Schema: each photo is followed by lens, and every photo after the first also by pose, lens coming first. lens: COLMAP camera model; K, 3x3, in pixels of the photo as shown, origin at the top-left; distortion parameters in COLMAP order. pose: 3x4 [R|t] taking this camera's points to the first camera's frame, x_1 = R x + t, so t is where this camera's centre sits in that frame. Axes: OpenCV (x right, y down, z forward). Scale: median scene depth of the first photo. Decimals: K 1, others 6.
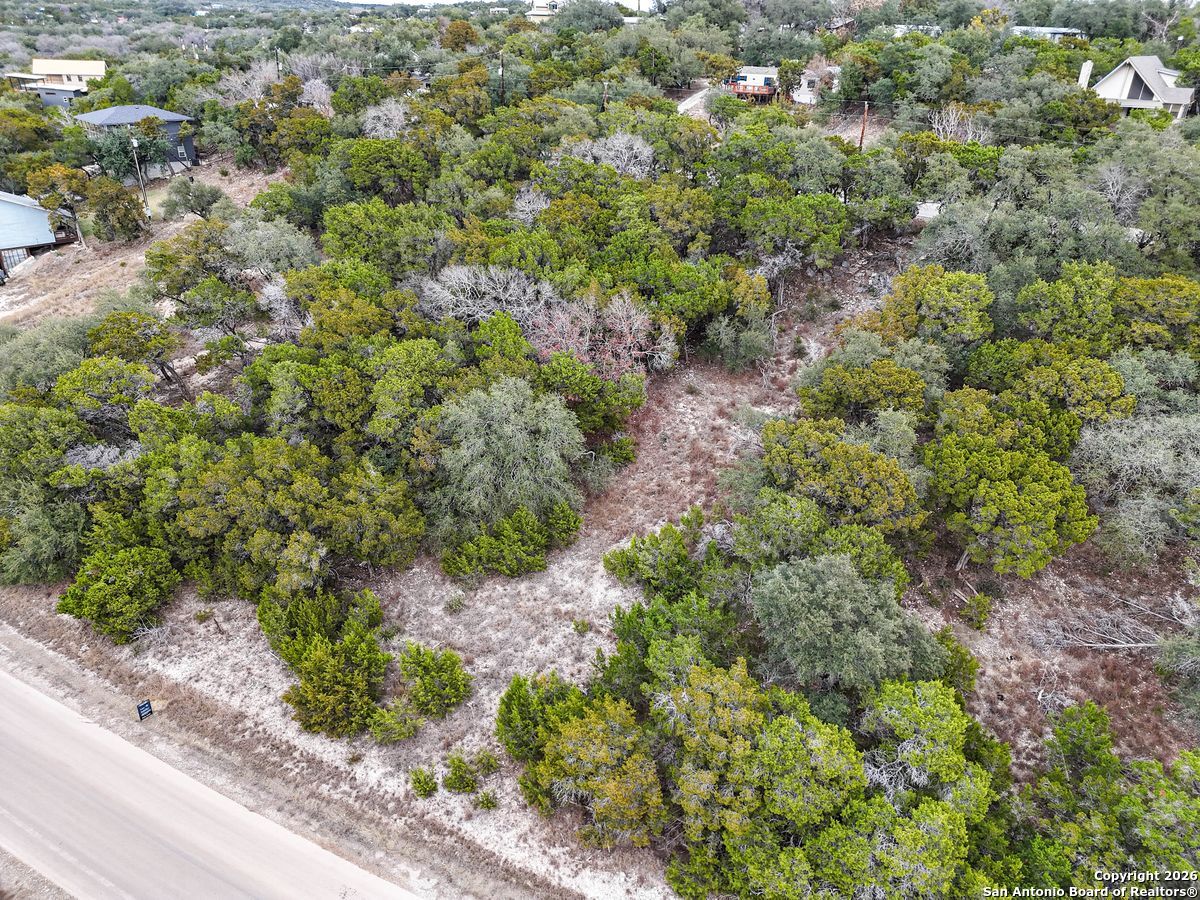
lens RADIAL K [[842.3, 0, 607.3], [0, 842.3, 445.7], [0, 0, 1]] dist [0.058459, -0.046549]
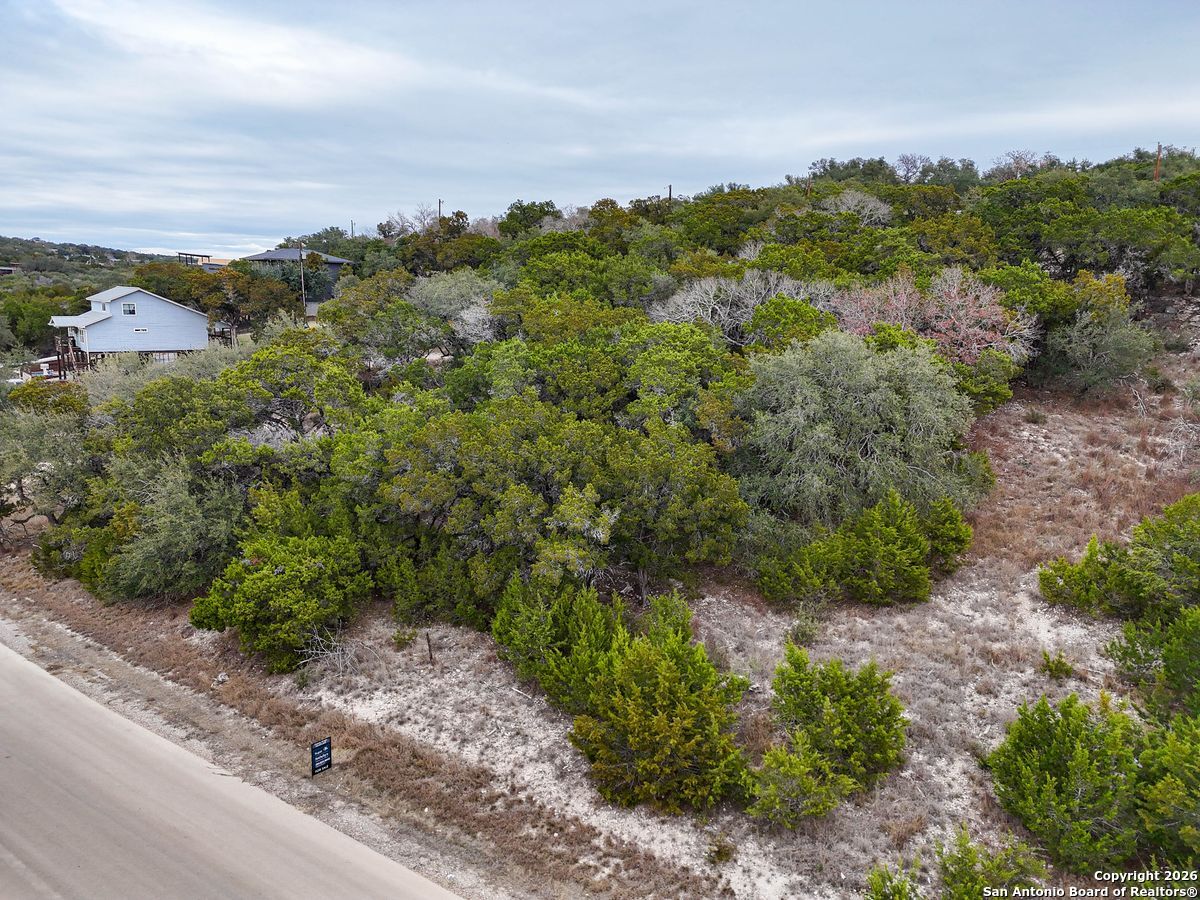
lens RADIAL K [[842.3, 0, 601.6], [0, 842.3, 445.2], [0, 0, 1]] dist [0.058459, -0.046549]
pose [[0.995734, 0.011974, -0.091487, -0.293635], [-0.037098, 0.959824, -0.278139, 0.251981], [0.084481, 0.280347, 0.956174, 0.397629]]
